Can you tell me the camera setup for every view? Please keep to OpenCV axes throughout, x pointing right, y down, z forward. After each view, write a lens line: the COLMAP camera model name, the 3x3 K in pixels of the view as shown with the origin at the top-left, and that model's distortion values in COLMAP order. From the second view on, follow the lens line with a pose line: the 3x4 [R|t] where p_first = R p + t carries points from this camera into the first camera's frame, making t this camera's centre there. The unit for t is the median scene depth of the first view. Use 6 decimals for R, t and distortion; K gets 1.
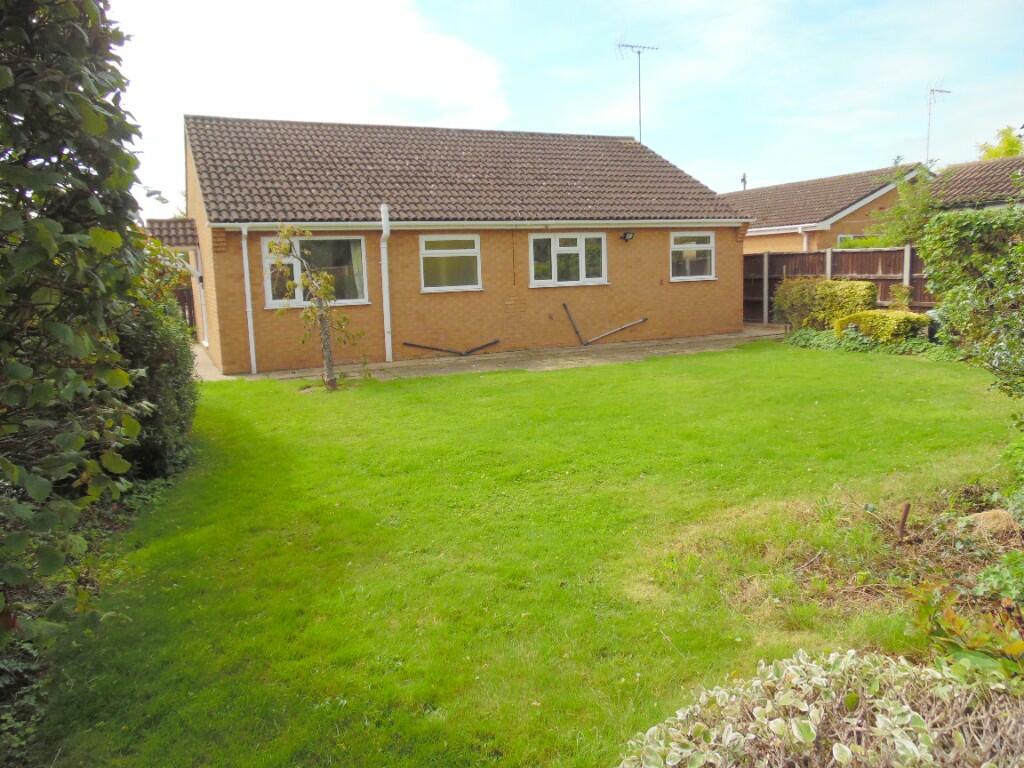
lens RADIAL K [[771.5, 0, 513.7], [0, 771.5, 380.6], [0, 0, 1]] dist [-0.040085, 0.079613]
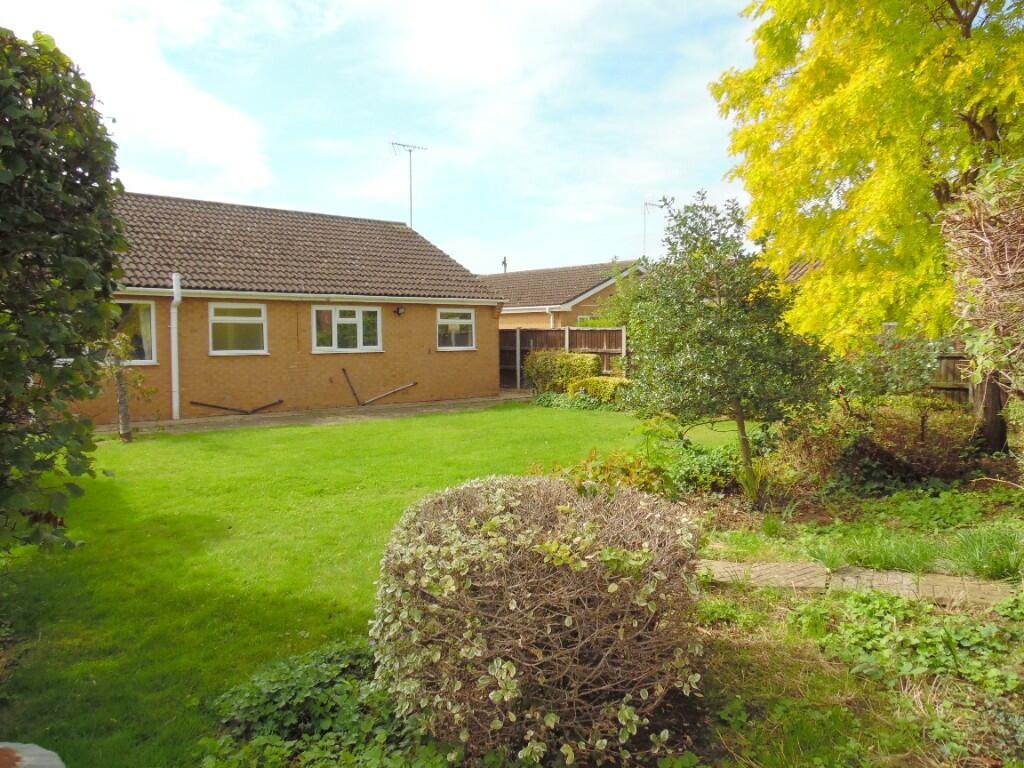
lens RADIAL K [[771.5, 0, 513.7], [0, 771.5, 380.6], [0, 0, 1]] dist [-0.040085, 0.079613]
pose [[0.956629, 0.012646, 0.291034, -0.023027], [0.014221, 0.995839, -0.090015, 0.021720], [-0.290961, 0.090249, 0.952469, -0.131738]]
